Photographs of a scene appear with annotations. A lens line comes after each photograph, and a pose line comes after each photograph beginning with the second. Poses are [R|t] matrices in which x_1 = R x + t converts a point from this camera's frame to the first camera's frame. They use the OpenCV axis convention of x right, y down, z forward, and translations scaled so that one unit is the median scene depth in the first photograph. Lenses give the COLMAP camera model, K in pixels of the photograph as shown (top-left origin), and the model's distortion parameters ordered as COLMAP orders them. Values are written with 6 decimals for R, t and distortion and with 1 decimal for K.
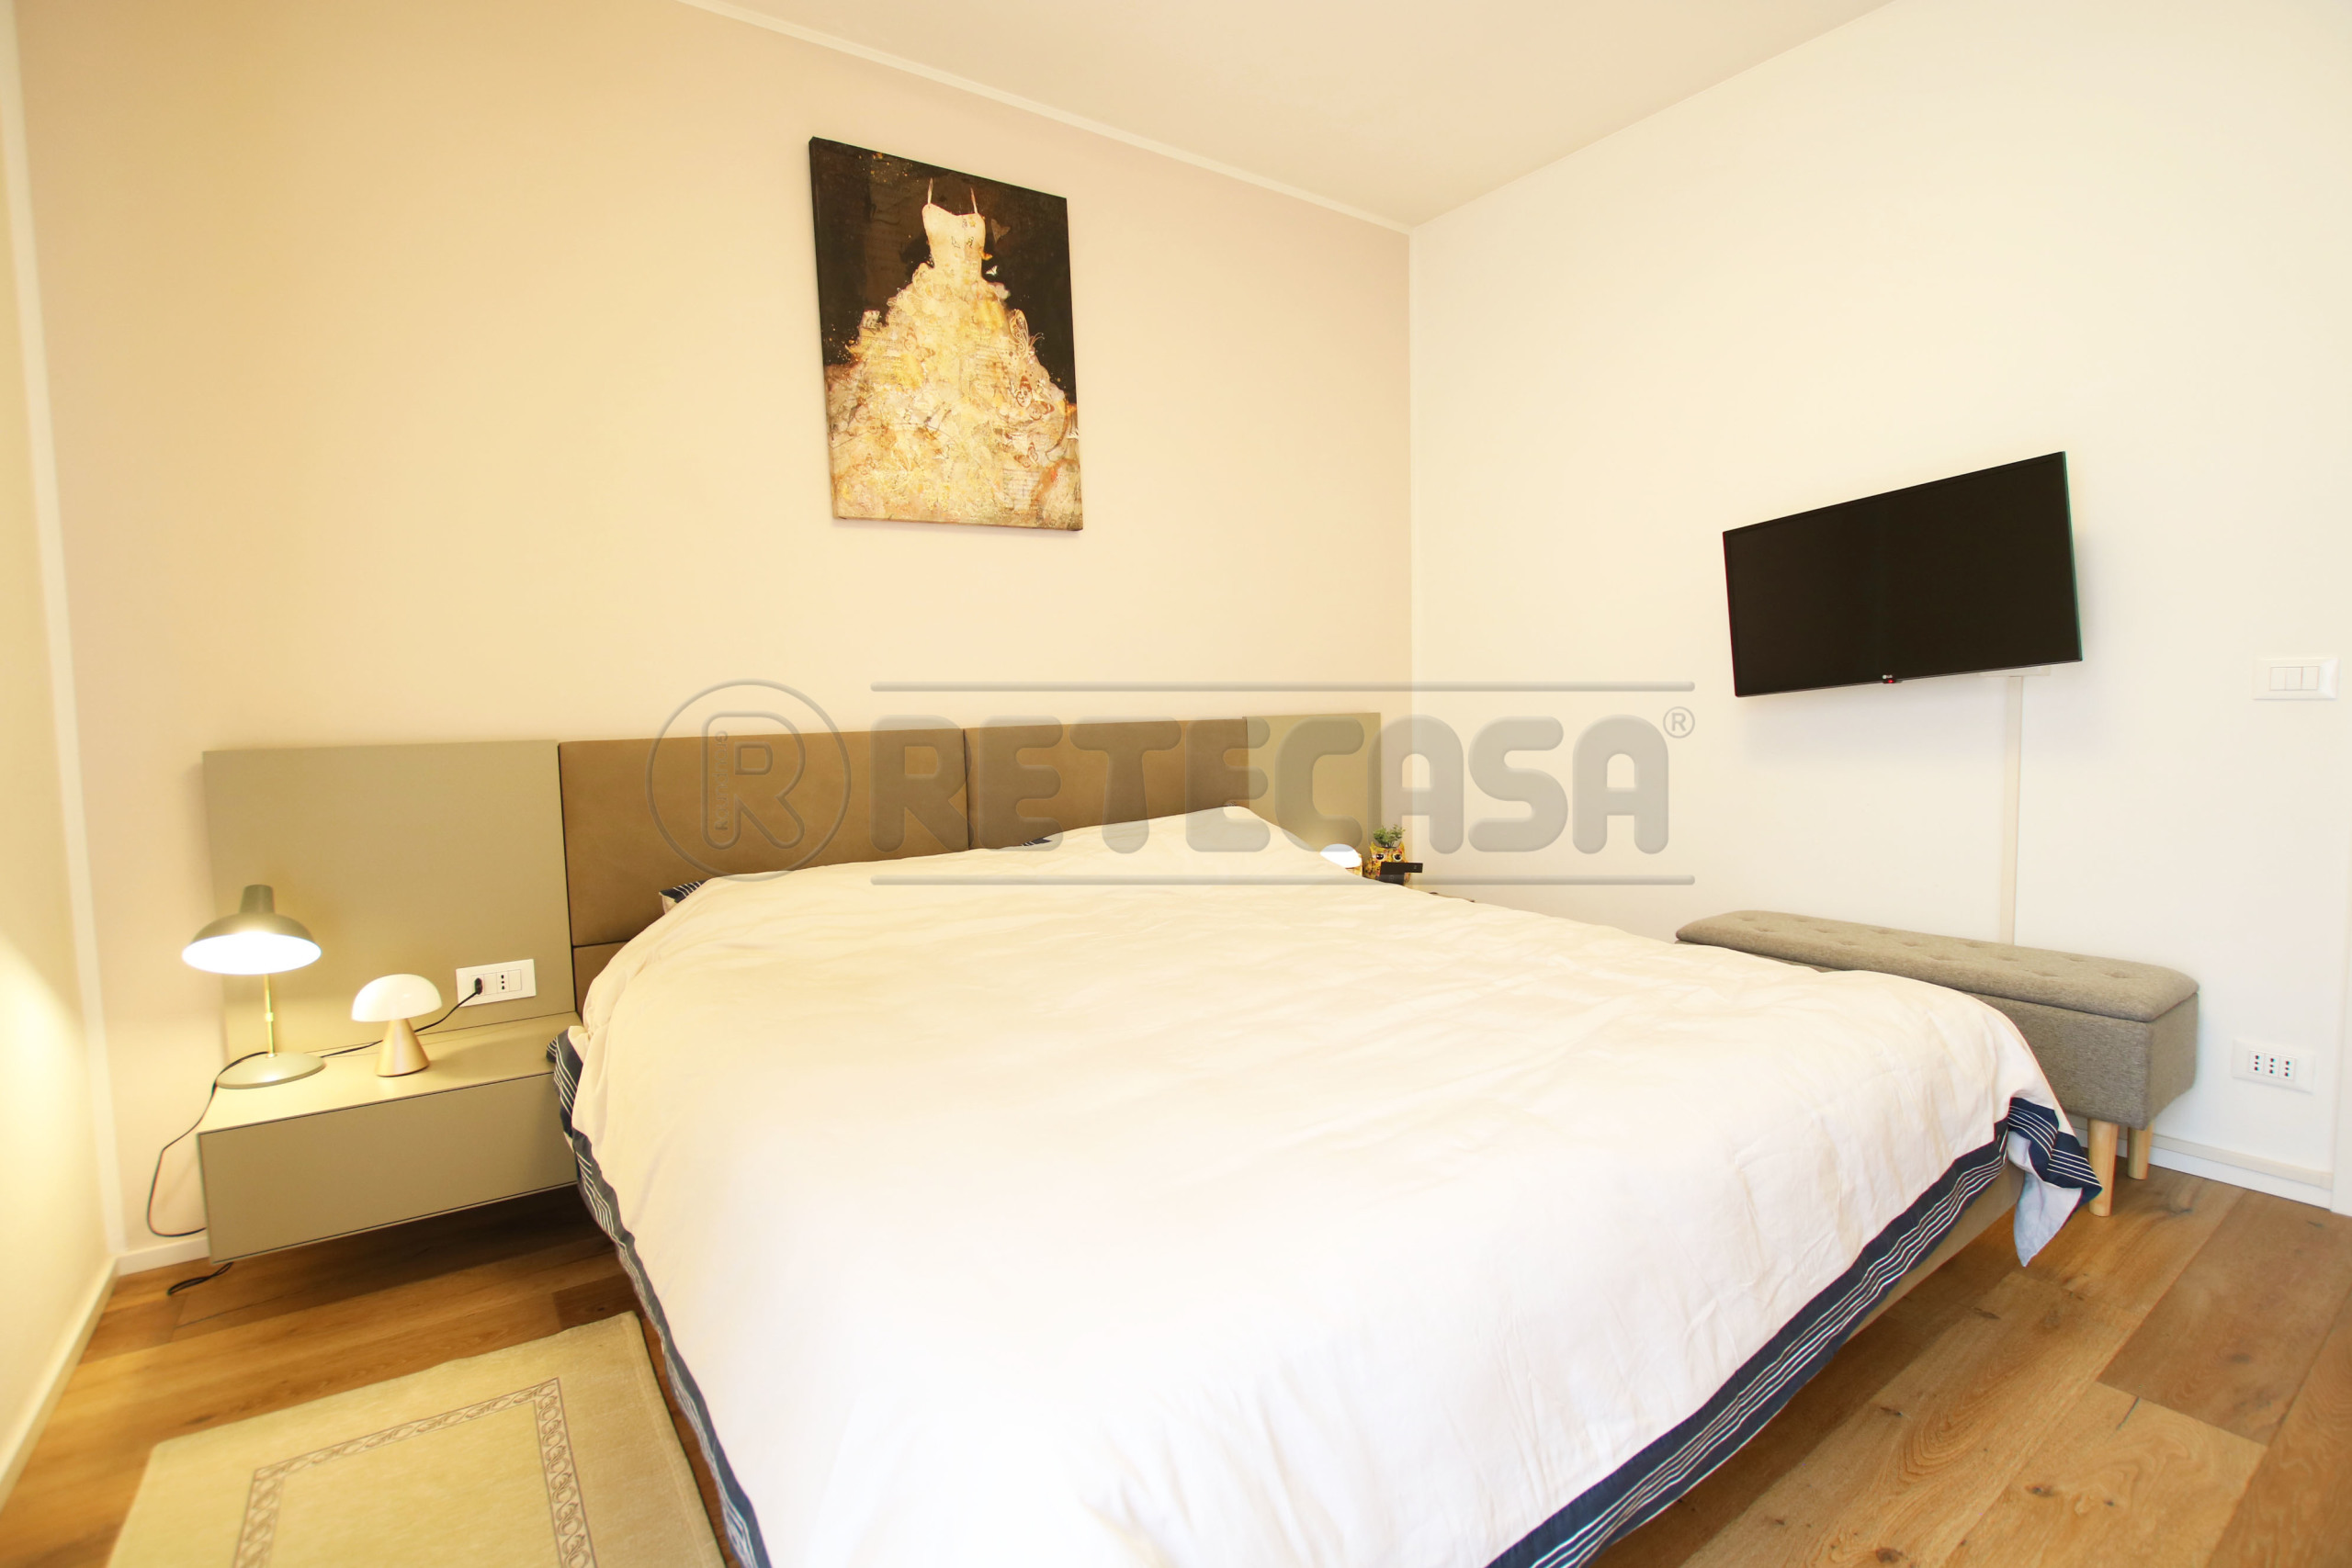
lens RADIAL K [[1079.6, 0, 1180.9], [0, 1079.6, 783.1], [0, 0, 1]] dist [-0.035543, 0.003814]
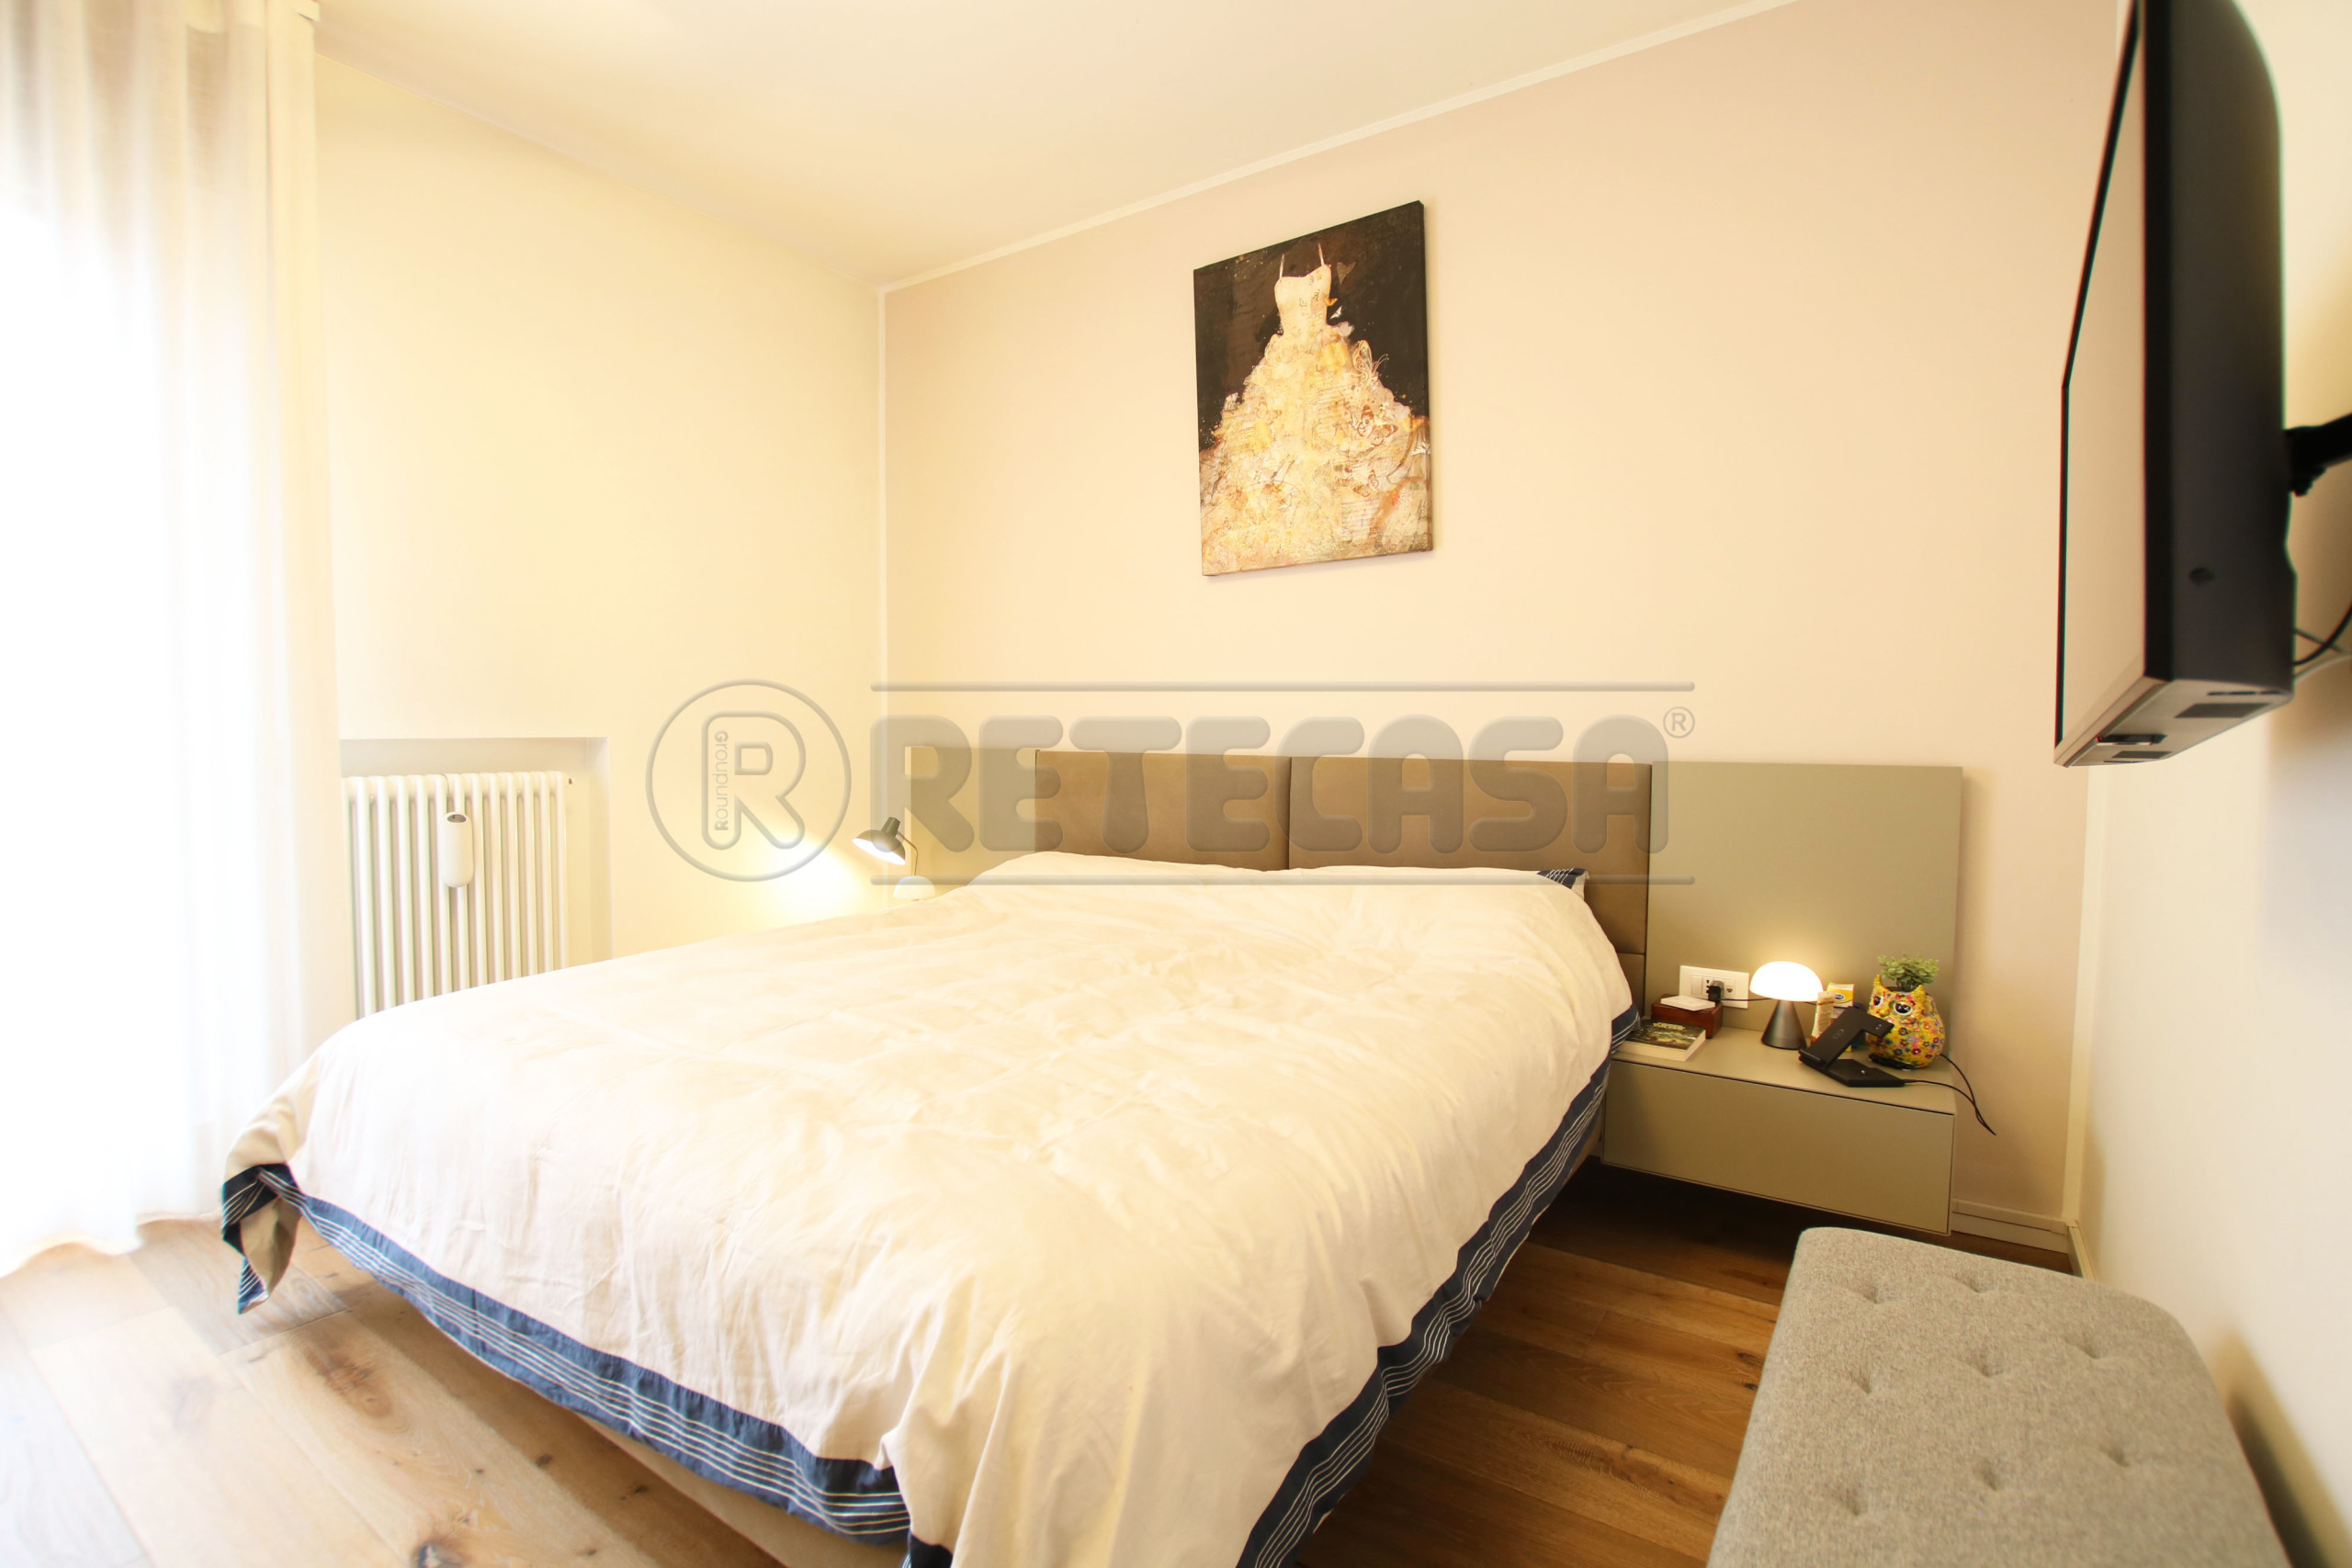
lens RADIAL K [[1079.6, 0, 1164.8], [0, 1079.6, 778.0], [0, 0, 1]] dist [-0.035543, 0.003814]
pose [[0.349951, 0.063599, -0.934606, 0.767607], [-0.084621, 0.995760, 0.036075, -0.059771], [0.932938, 0.066463, 0.353849, 0.522286]]
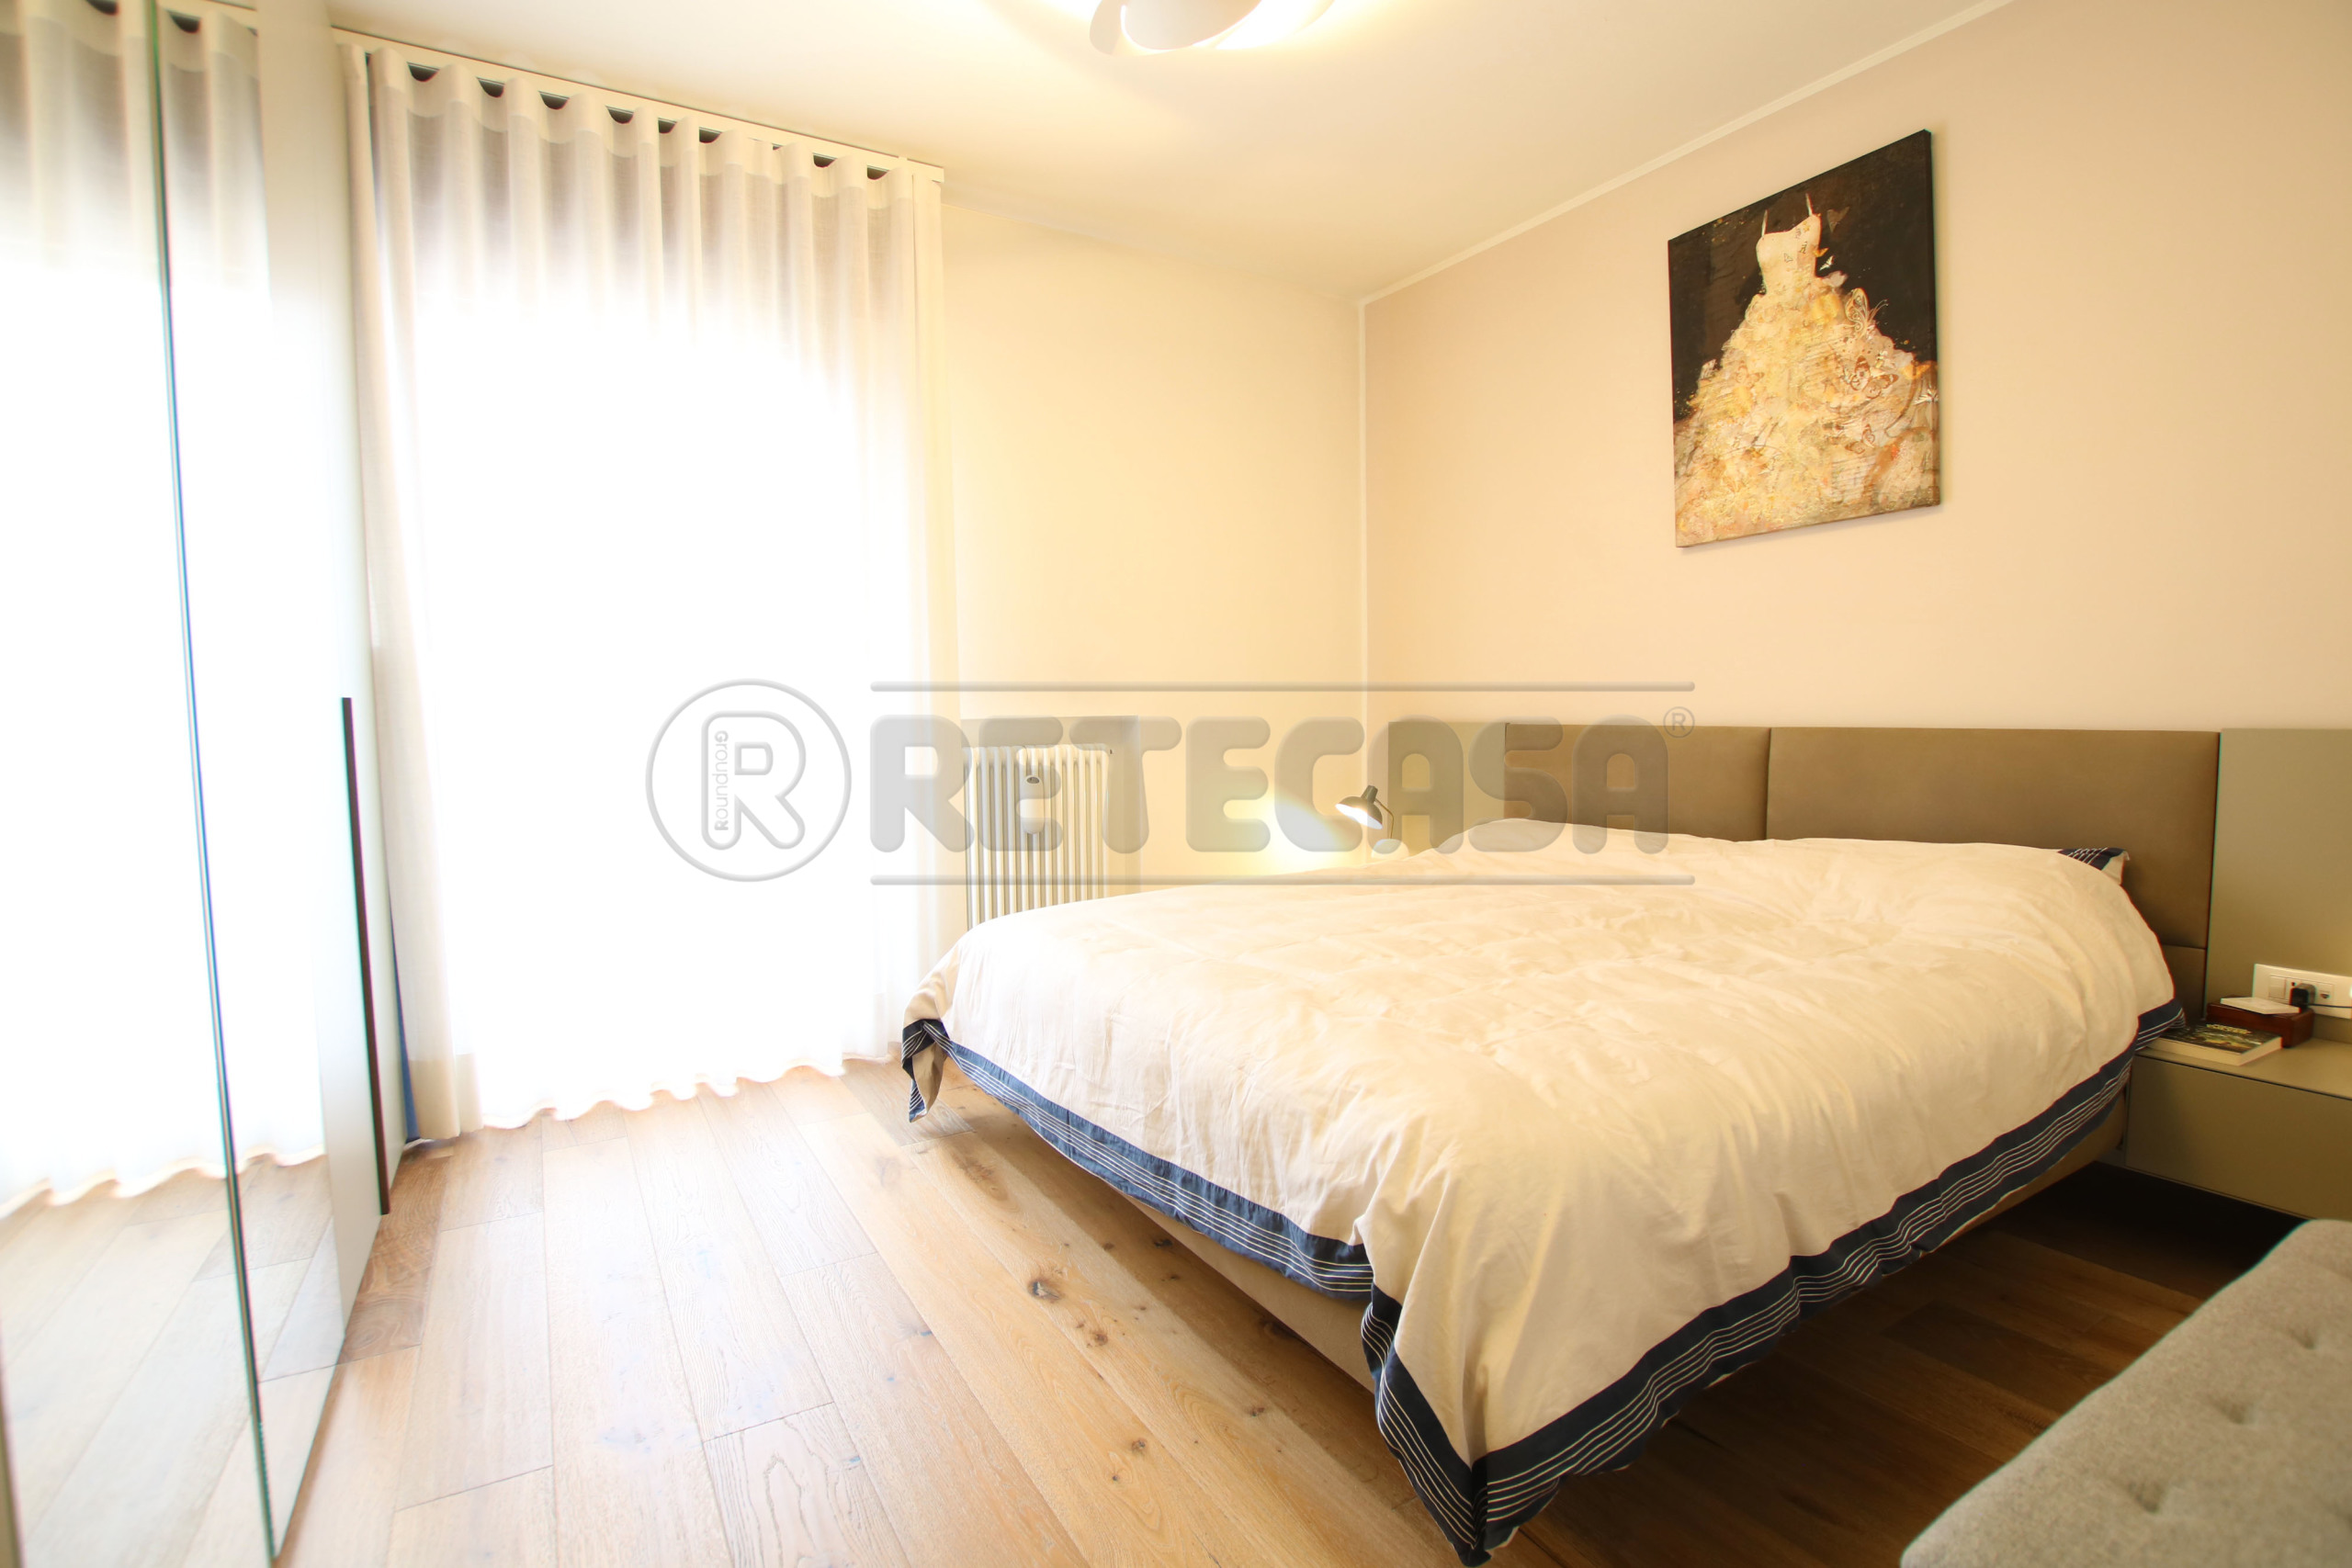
lens RADIAL K [[1079.6, 0, 1157.5], [0, 1079.6, 788.5], [0, 0, 1]] dist [-0.035543, 0.003814]
pose [[-0.085473, 0.095038, -0.991797, 0.900418], [-0.062678, 0.992956, 0.100551, -0.060396], [0.994367, 0.070758, -0.078914, 0.508653]]
